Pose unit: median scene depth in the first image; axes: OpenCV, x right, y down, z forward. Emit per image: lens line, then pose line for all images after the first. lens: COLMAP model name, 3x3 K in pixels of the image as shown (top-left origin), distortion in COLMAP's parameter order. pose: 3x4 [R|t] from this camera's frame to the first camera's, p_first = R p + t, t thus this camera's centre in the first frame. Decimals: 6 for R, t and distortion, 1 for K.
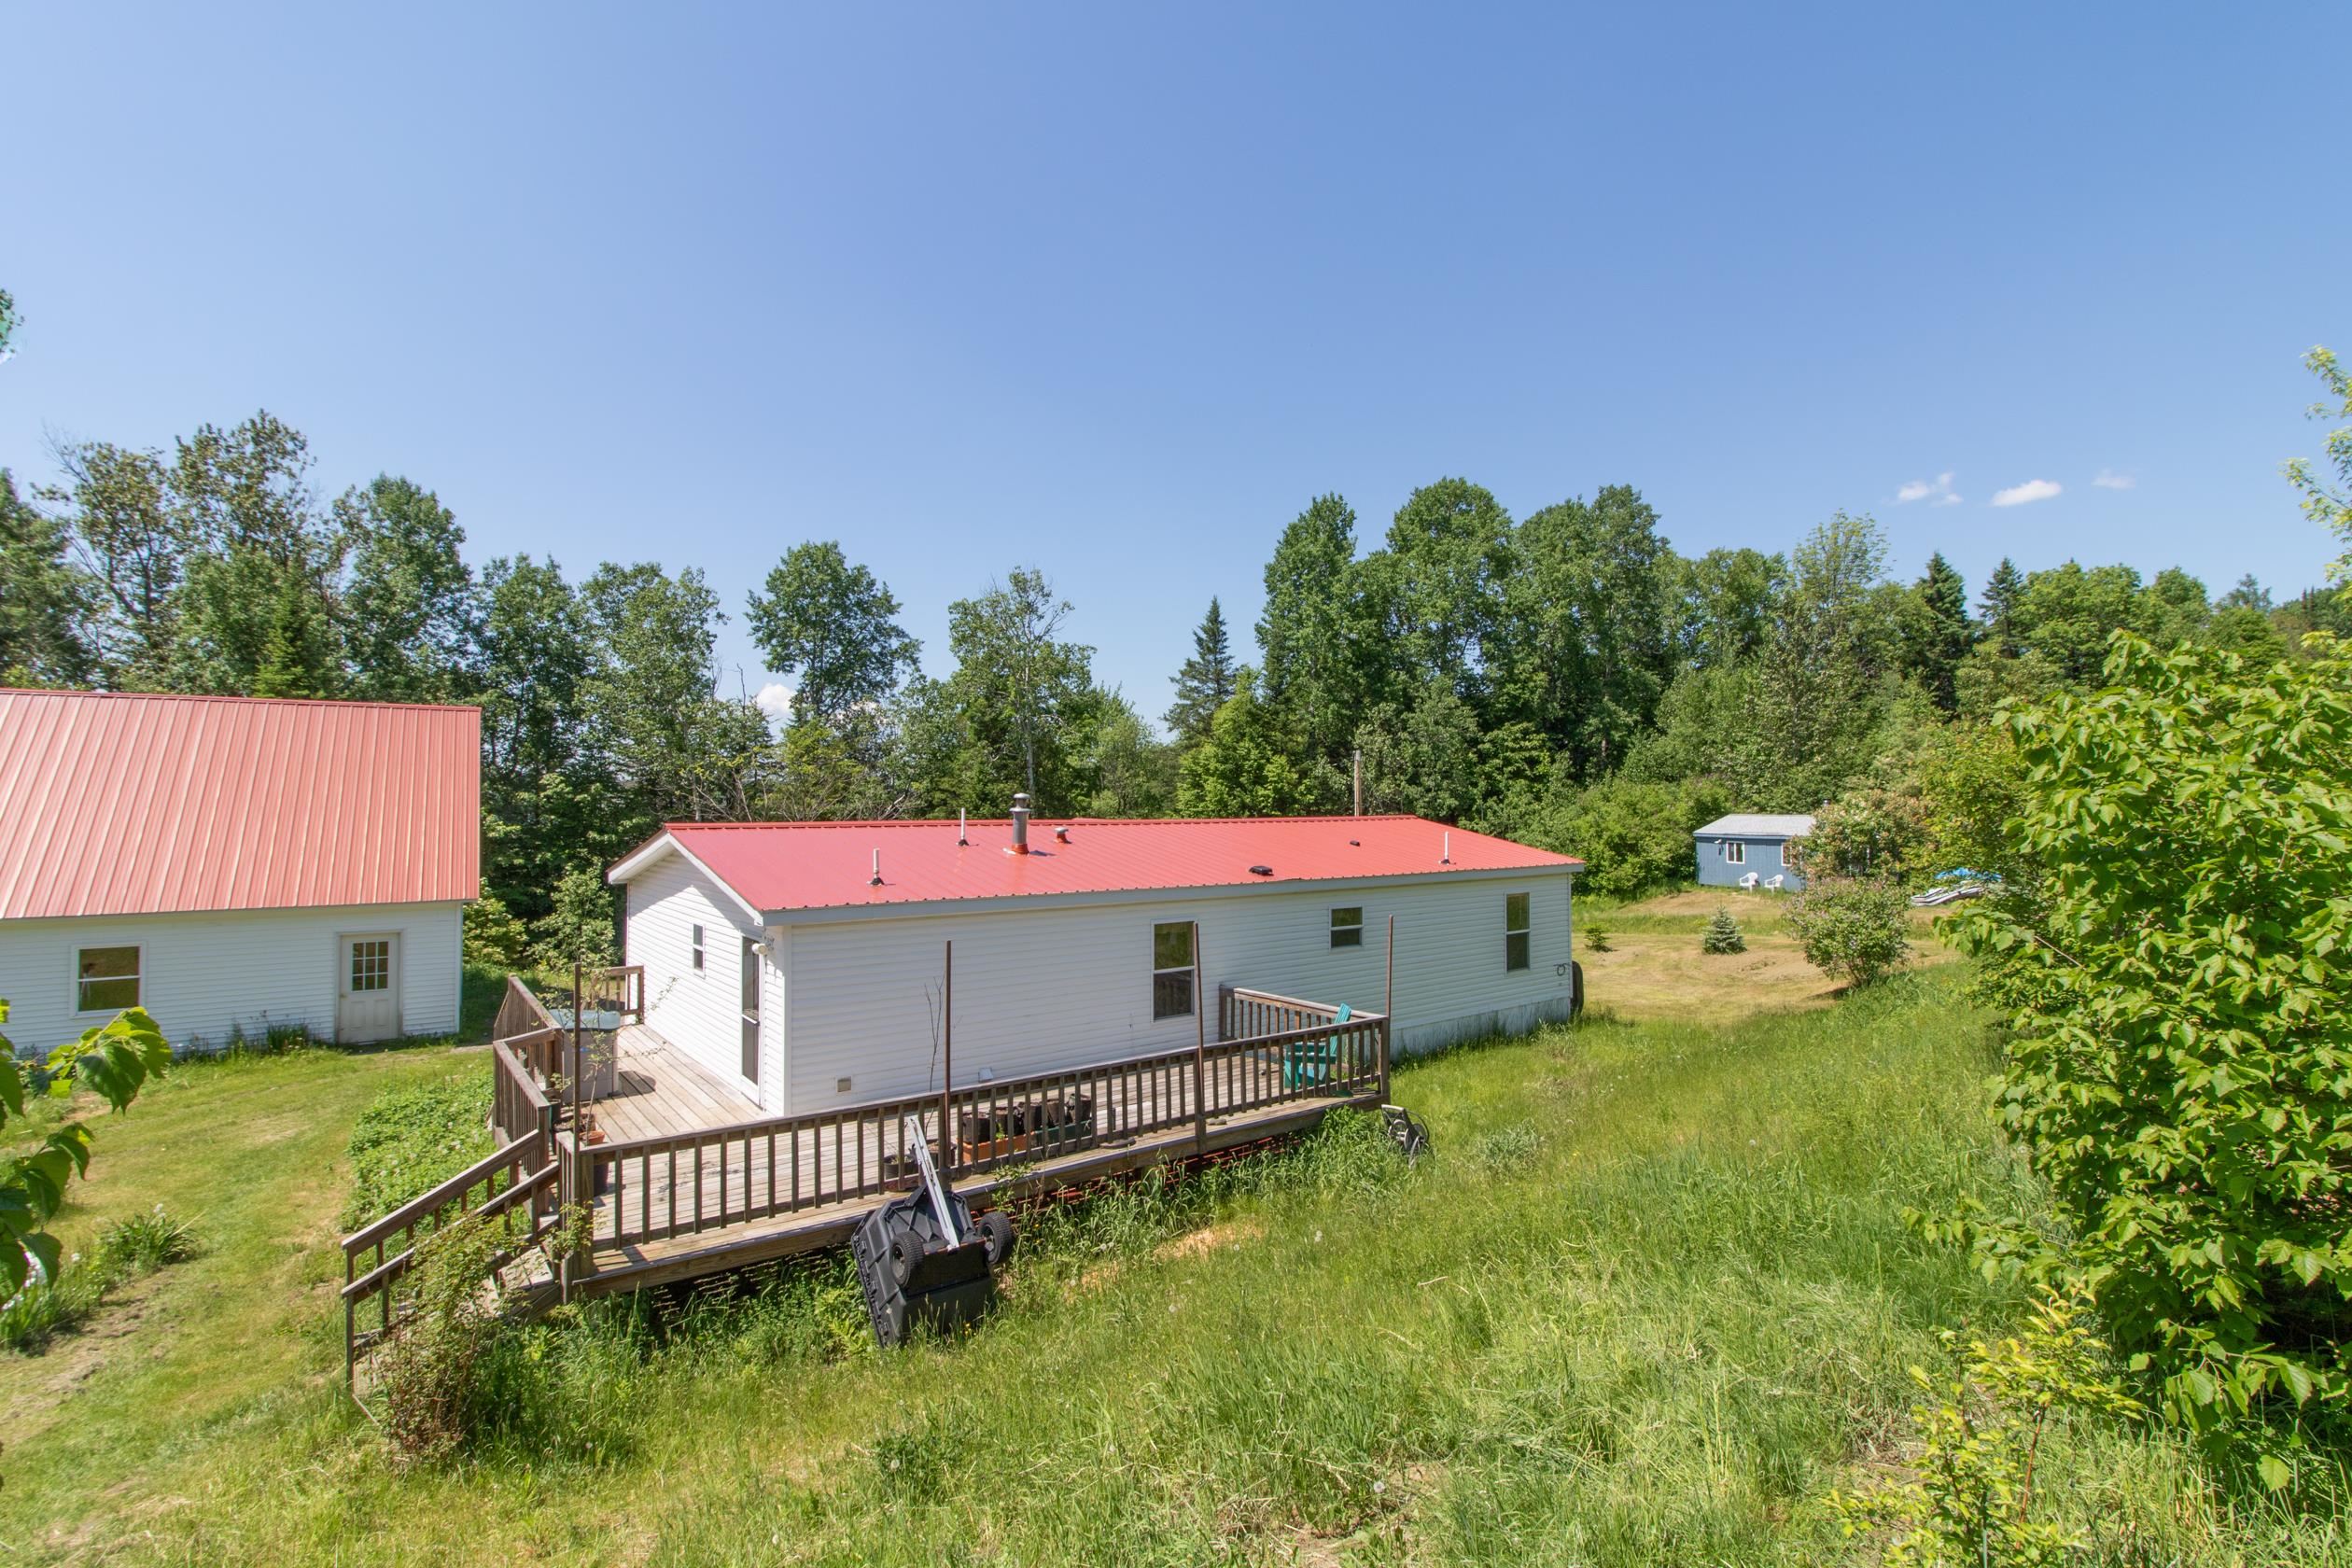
lens RADIAL K [[1078.0, 0, 1169.8], [0, 1078.0, 791.1], [0, 0, 1]] dist [0.014743, 0.000516]
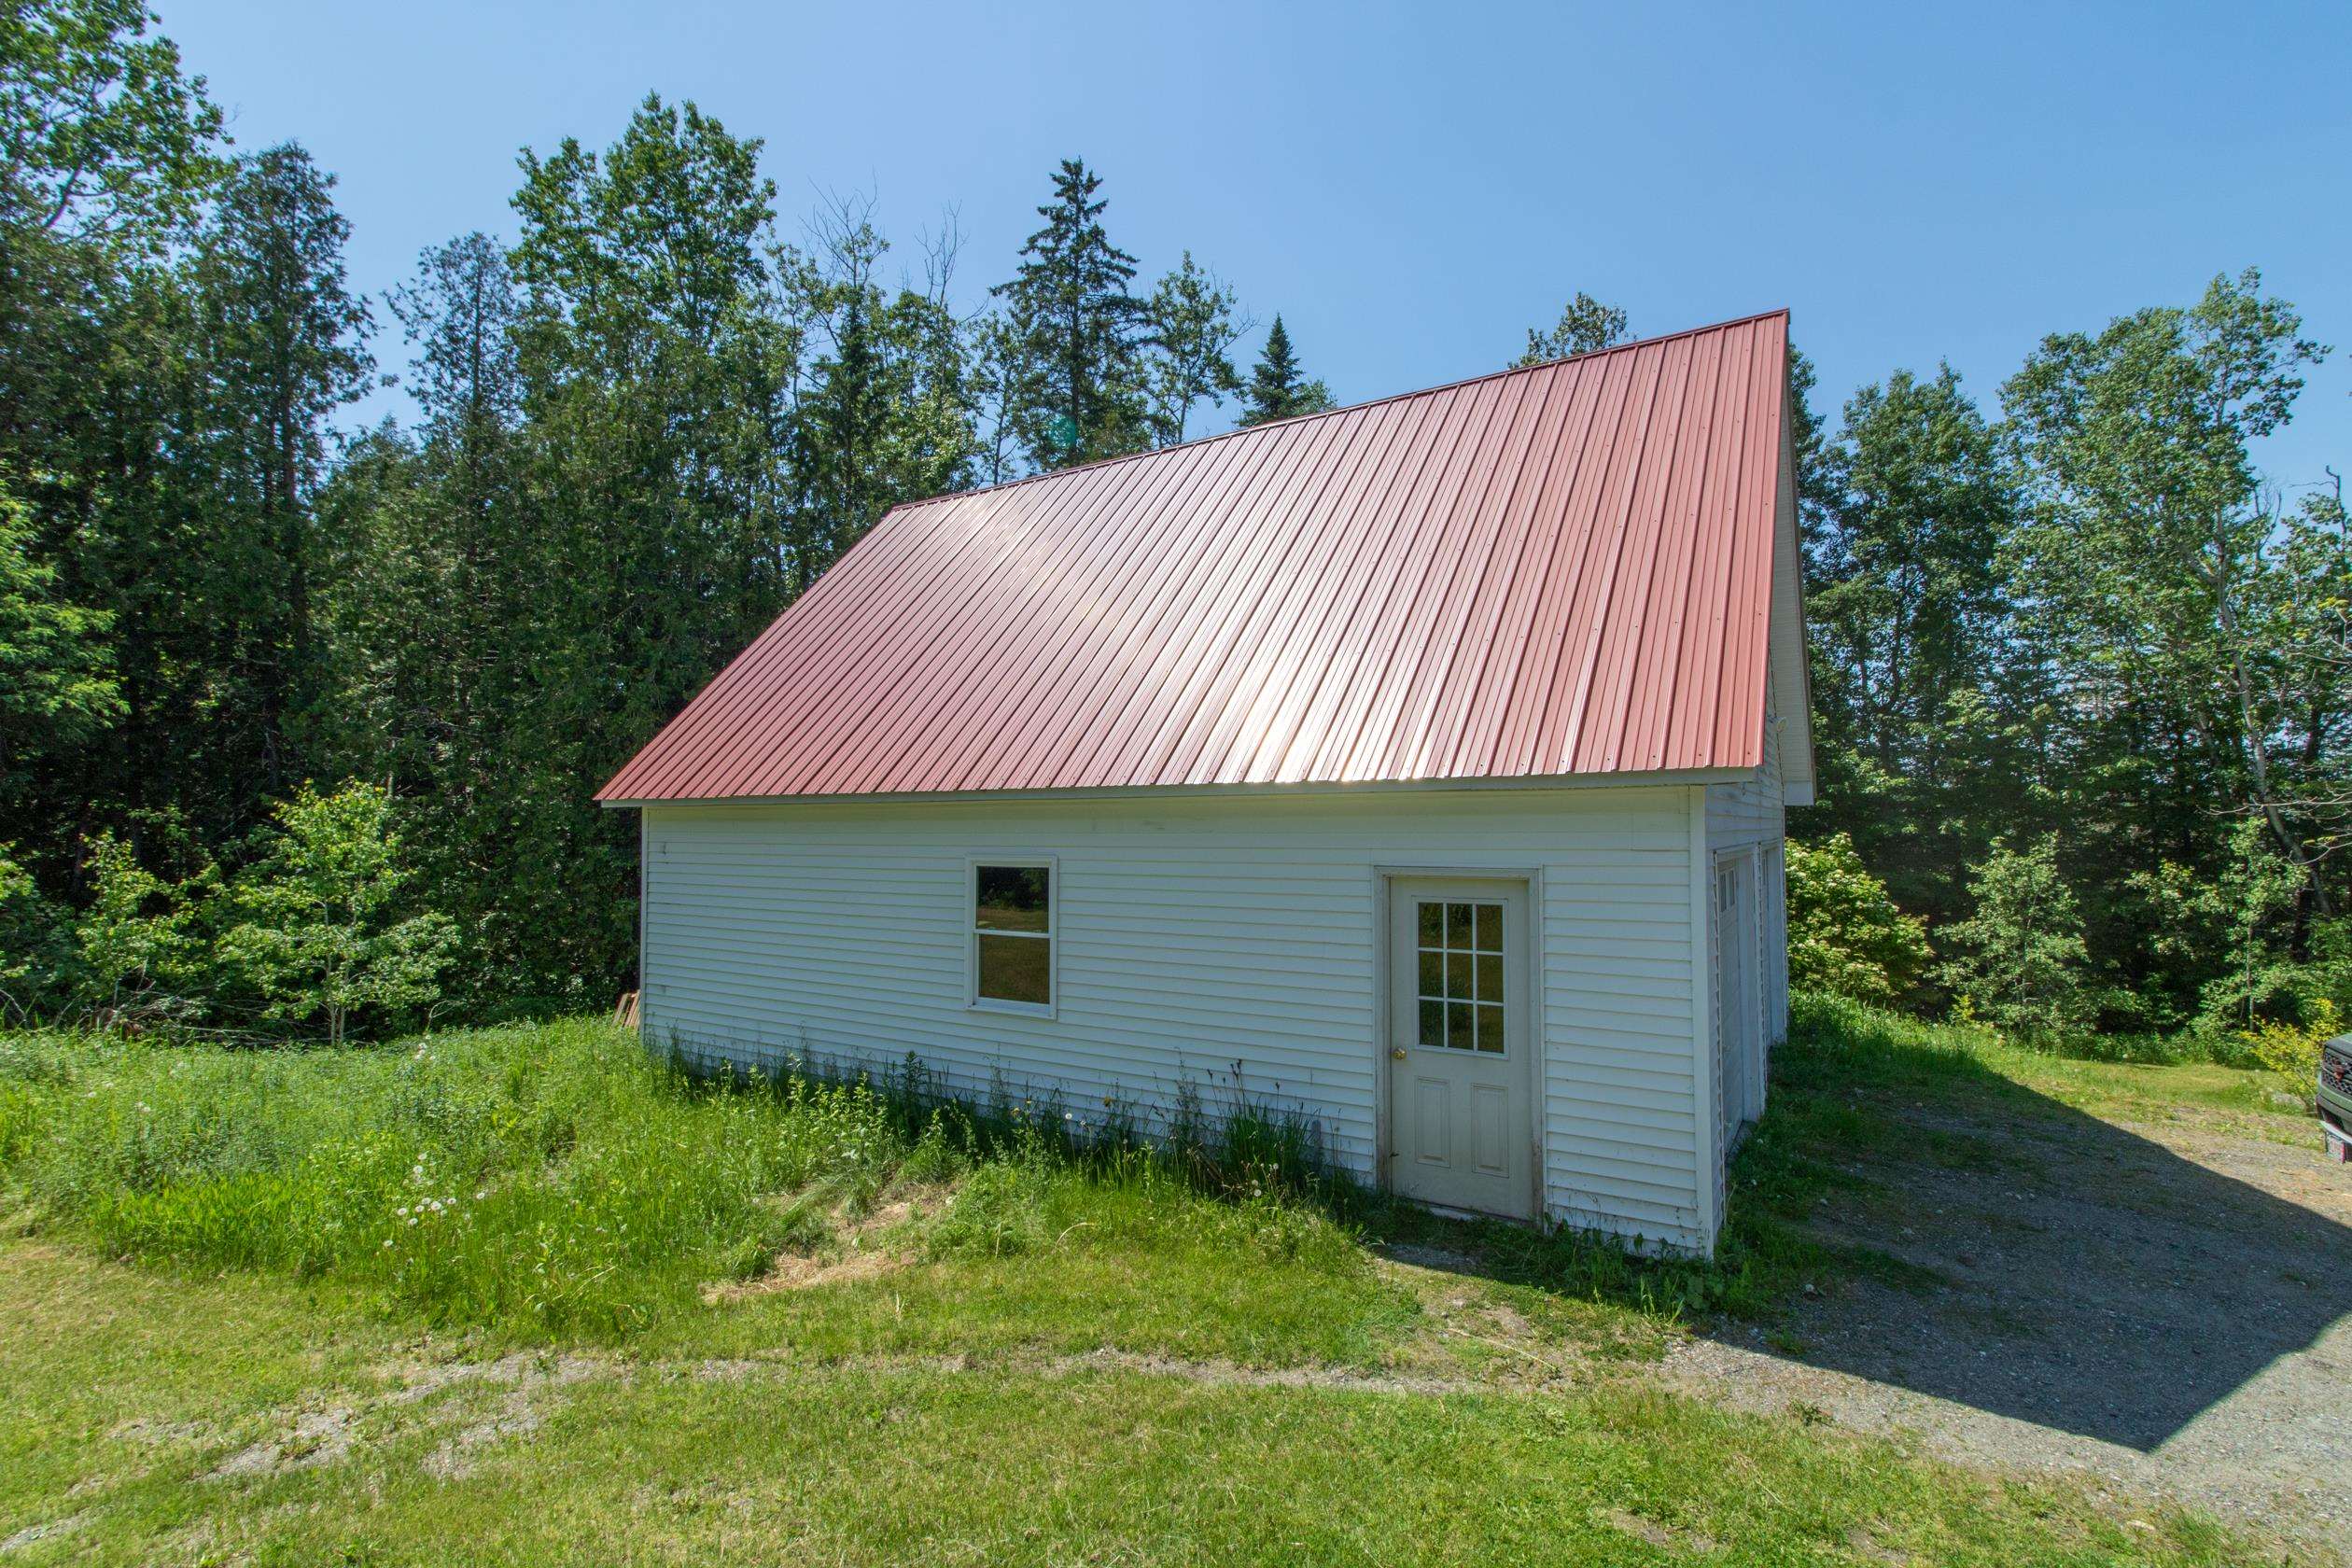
lens RADIAL K [[1078.0, 0, 1168.7], [0, 1078.0, 793.4], [0, 0, 1]] dist [0.014743, 0.000516]
pose [[0.420870, -0.027631, -0.906700, -0.266216], [0.019578, 0.999580, -0.021374, 0.062145], [0.906910, -0.008755, 0.421234, 0.438540]]
